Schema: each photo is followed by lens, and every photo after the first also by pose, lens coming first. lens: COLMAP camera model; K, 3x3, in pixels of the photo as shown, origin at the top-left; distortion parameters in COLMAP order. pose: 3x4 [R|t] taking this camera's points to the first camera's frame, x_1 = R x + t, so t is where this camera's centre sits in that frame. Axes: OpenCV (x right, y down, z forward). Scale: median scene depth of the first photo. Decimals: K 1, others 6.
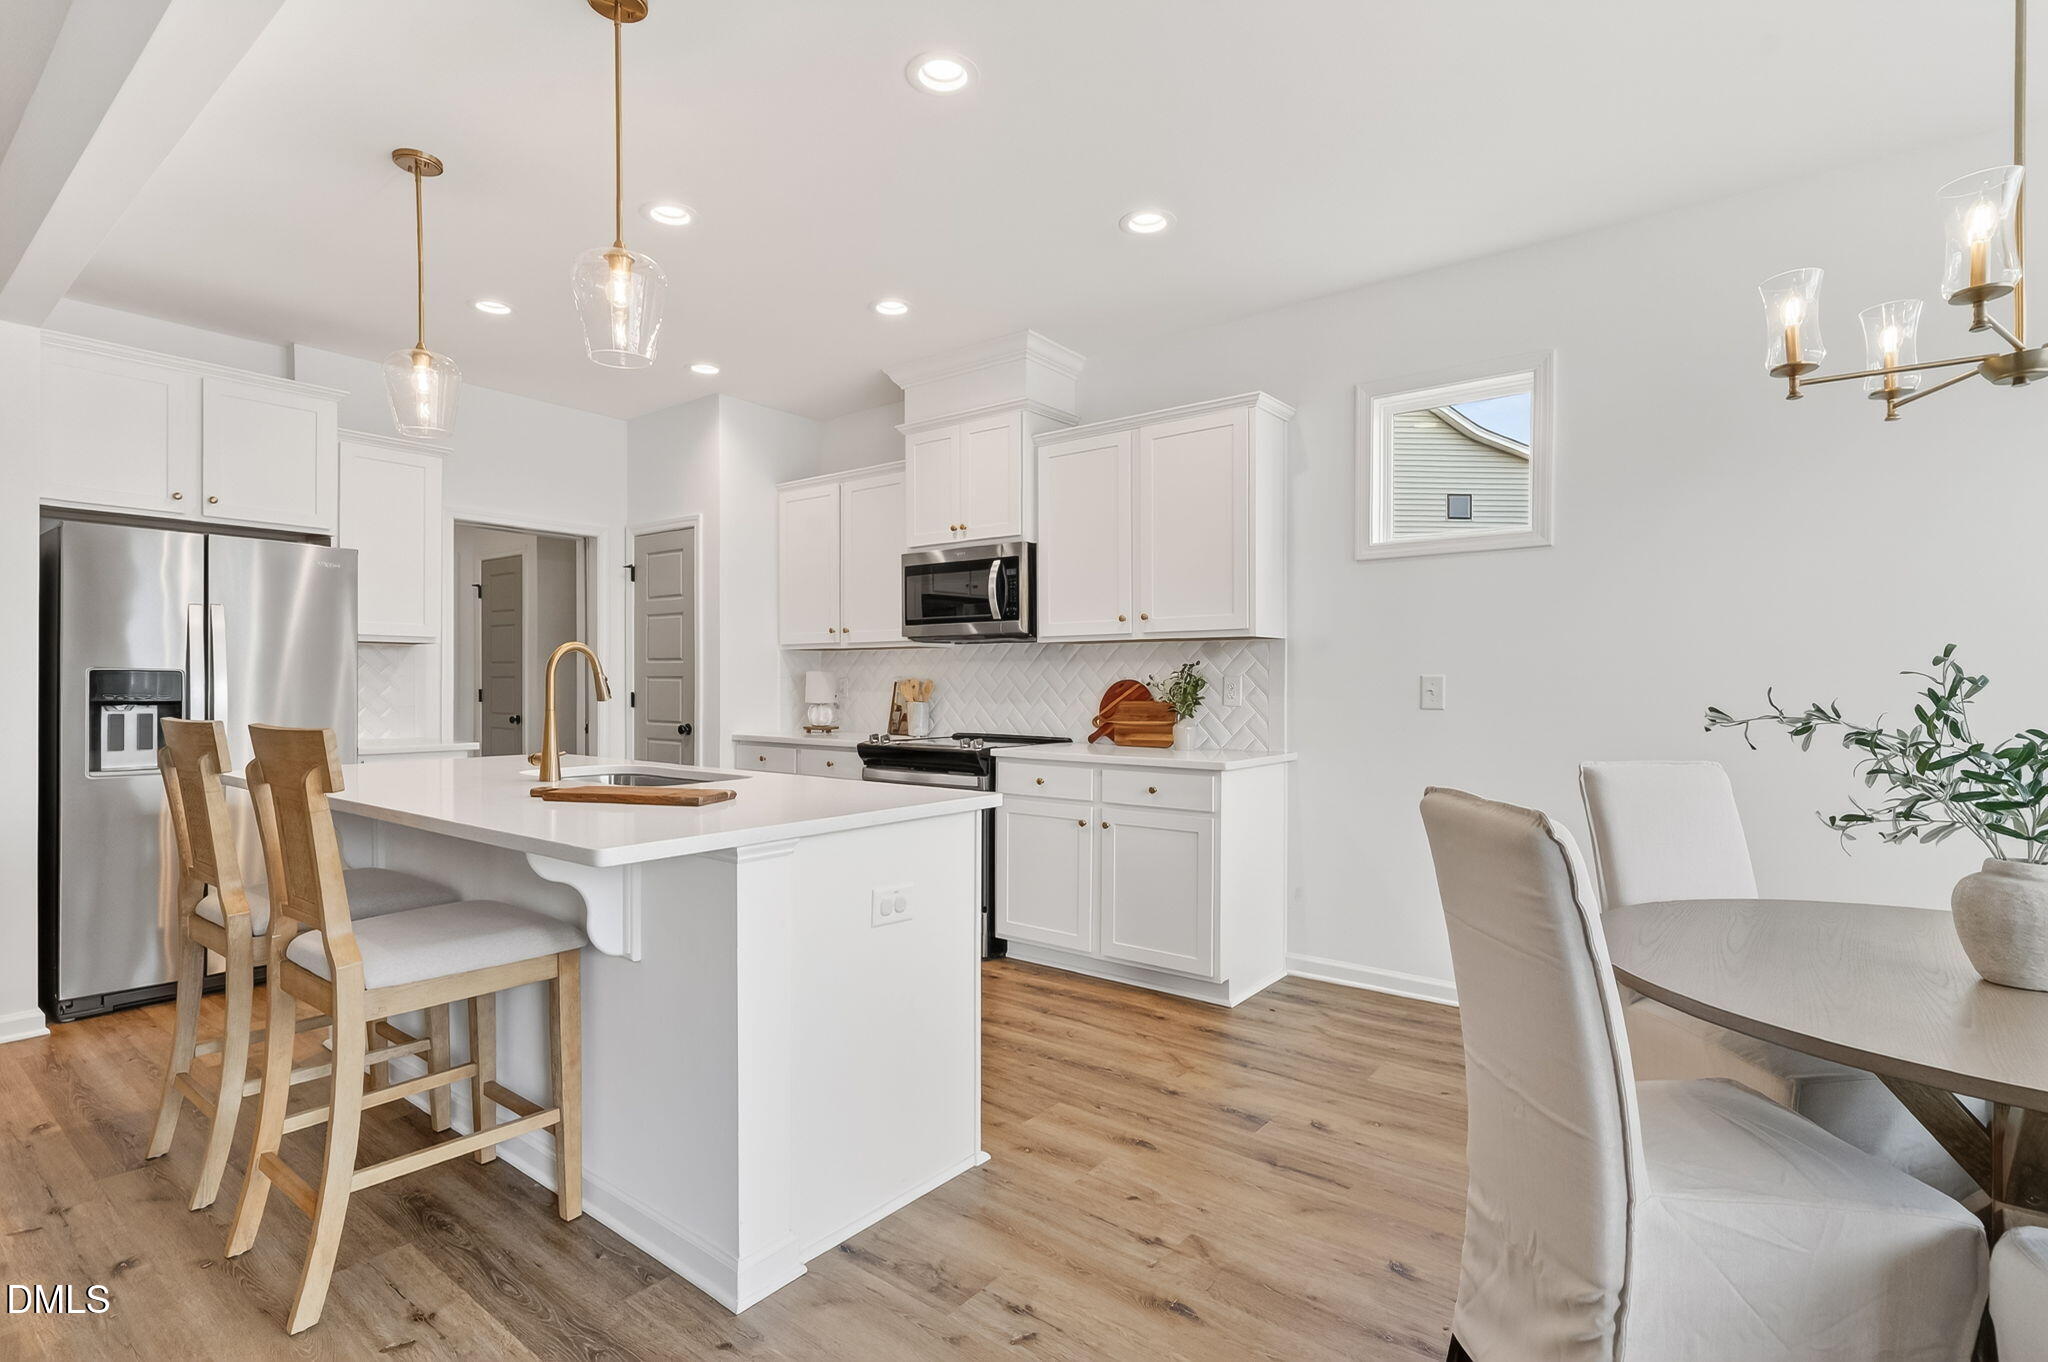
lens RADIAL K [[984.7, 0, 1013.0], [0, 984.7, 685.5], [0, 0, 1]] dist [0.004820, -0.002317]
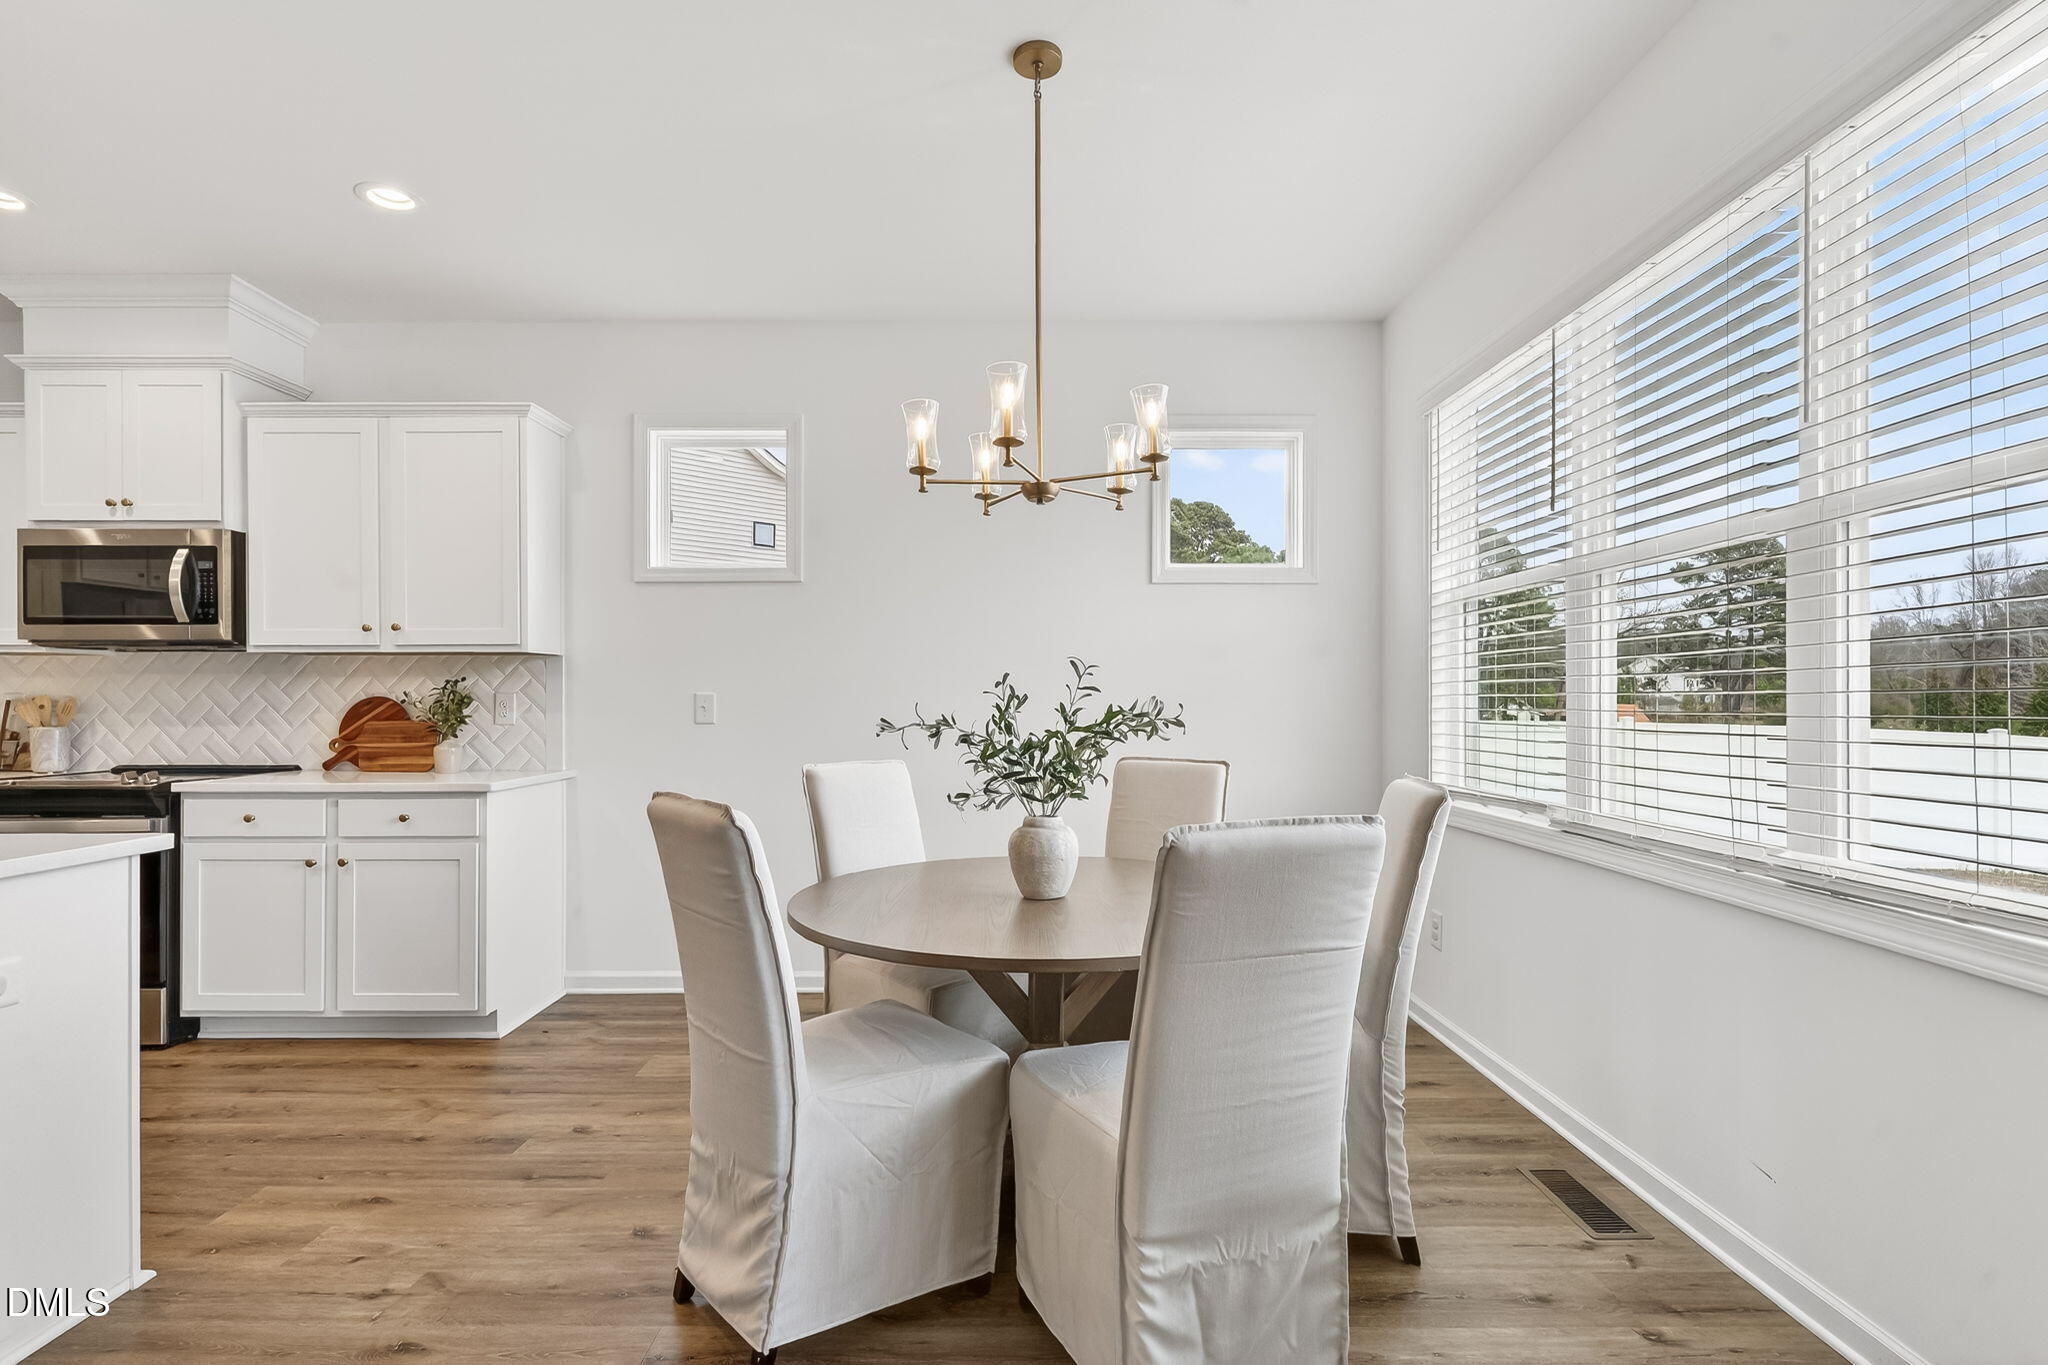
lens RADIAL K [[984.7, 0, 1017.0], [0, 984.7, 697.4], [0, 0, 1]] dist [0.004820, -0.002317]
pose [[0.783733, -0.001253, 0.621096, 0.018106], [0.004042, 0.999987, -0.003083, -0.000407], [-0.621084, 0.004927, 0.783728, -0.062110]]
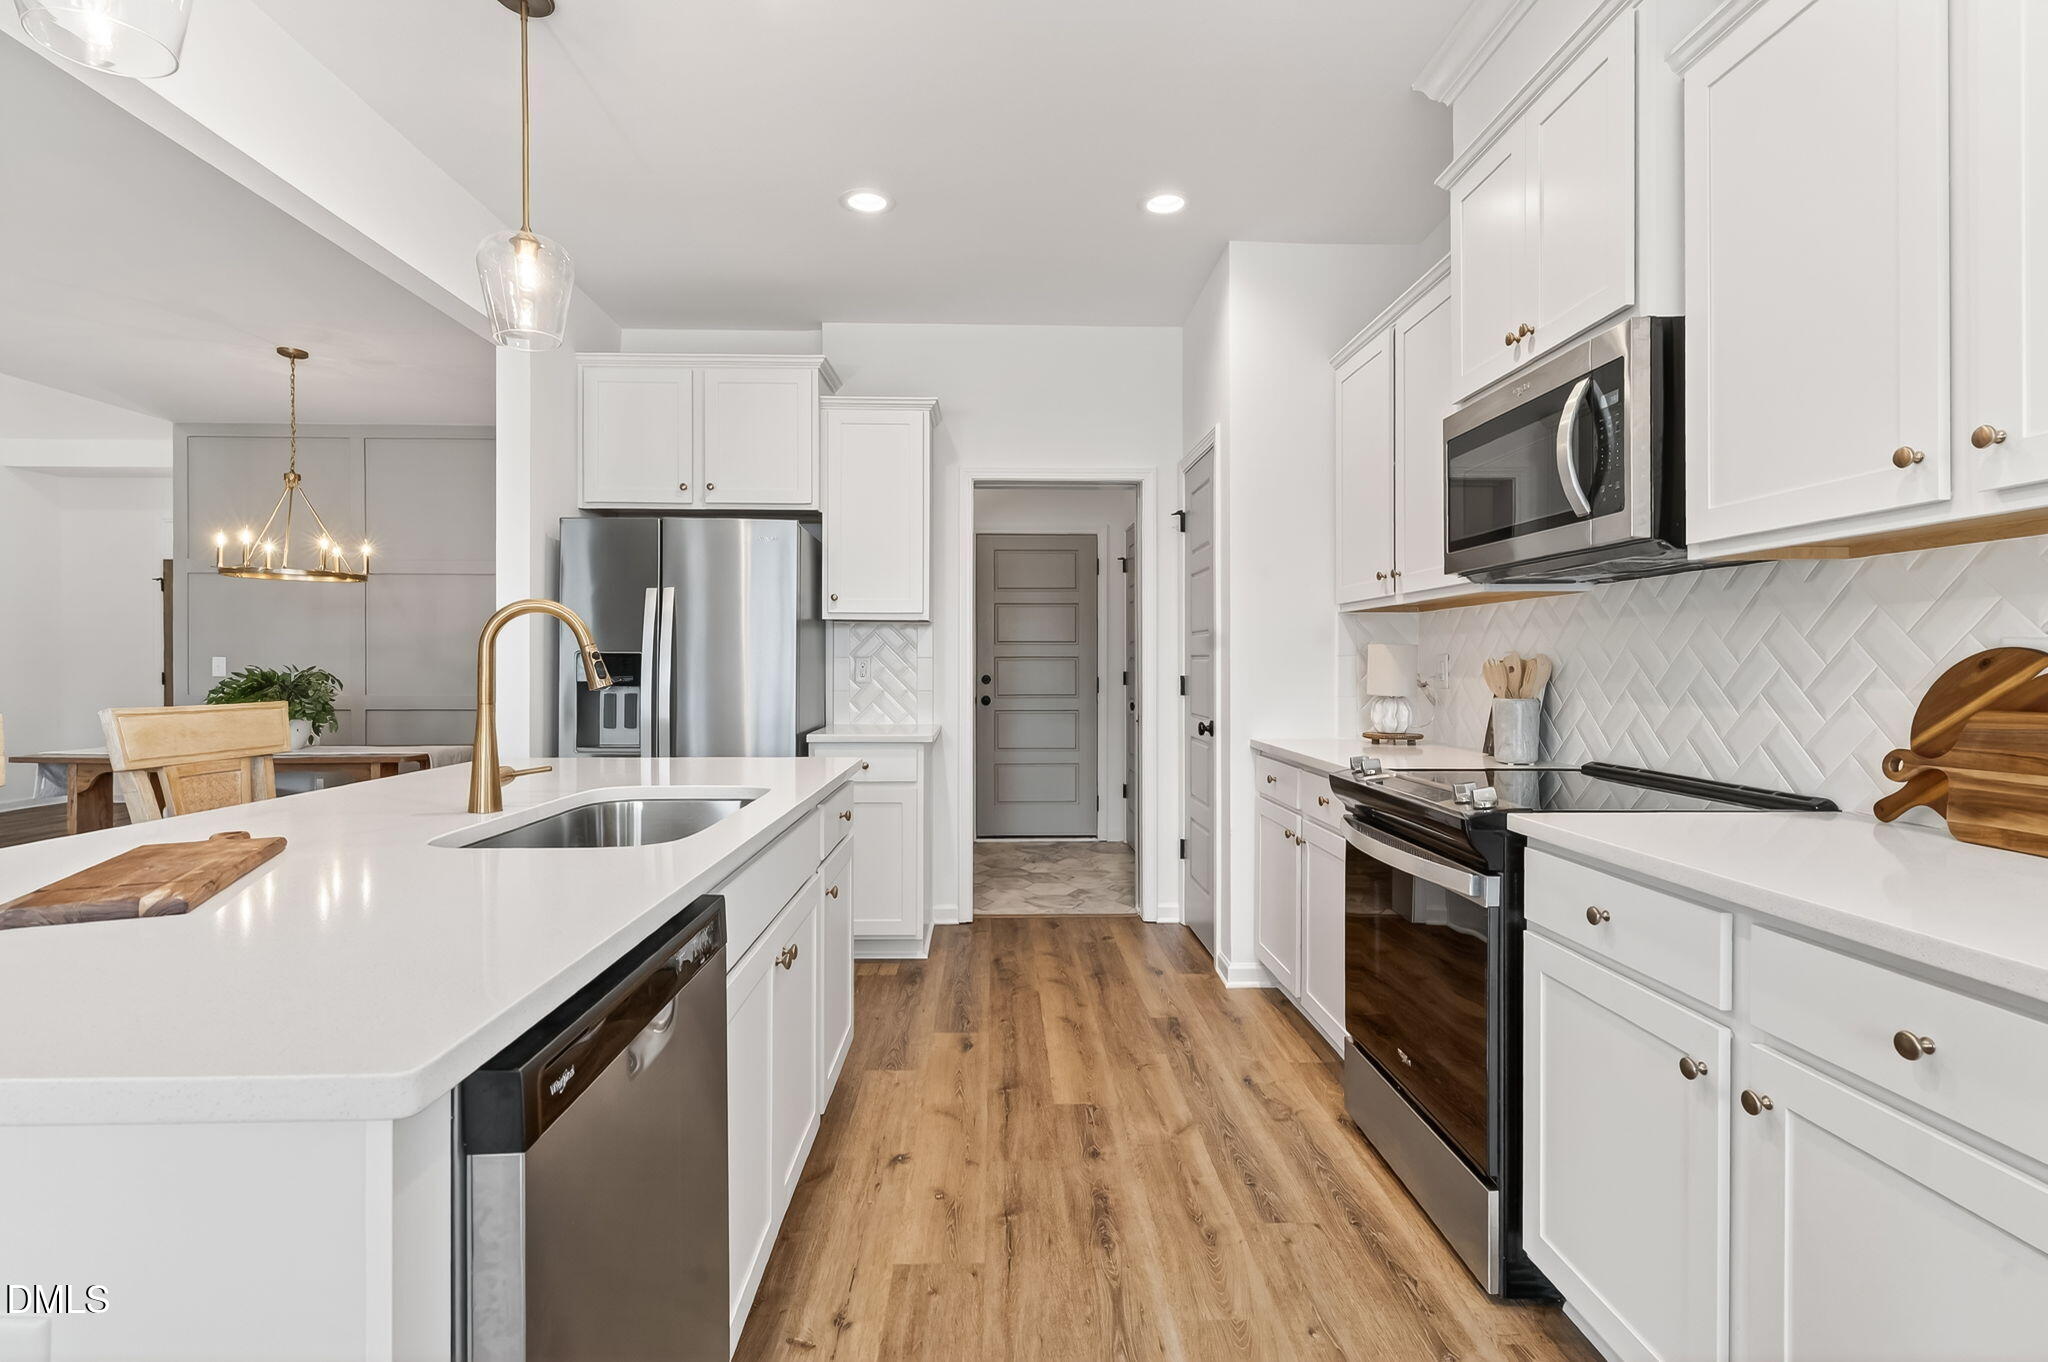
lens RADIAL K [[984.7, 0, 1024.6], [0, 984.7, 670.6], [0, 0, 1]] dist [0.004820, -0.002317]
pose [[0.638642, 0.000772, -0.769504, 0.177554], [0.001807, 0.999995, 0.002502, 0.000321], [0.769502, -0.002988, 0.638637, 0.575960]]
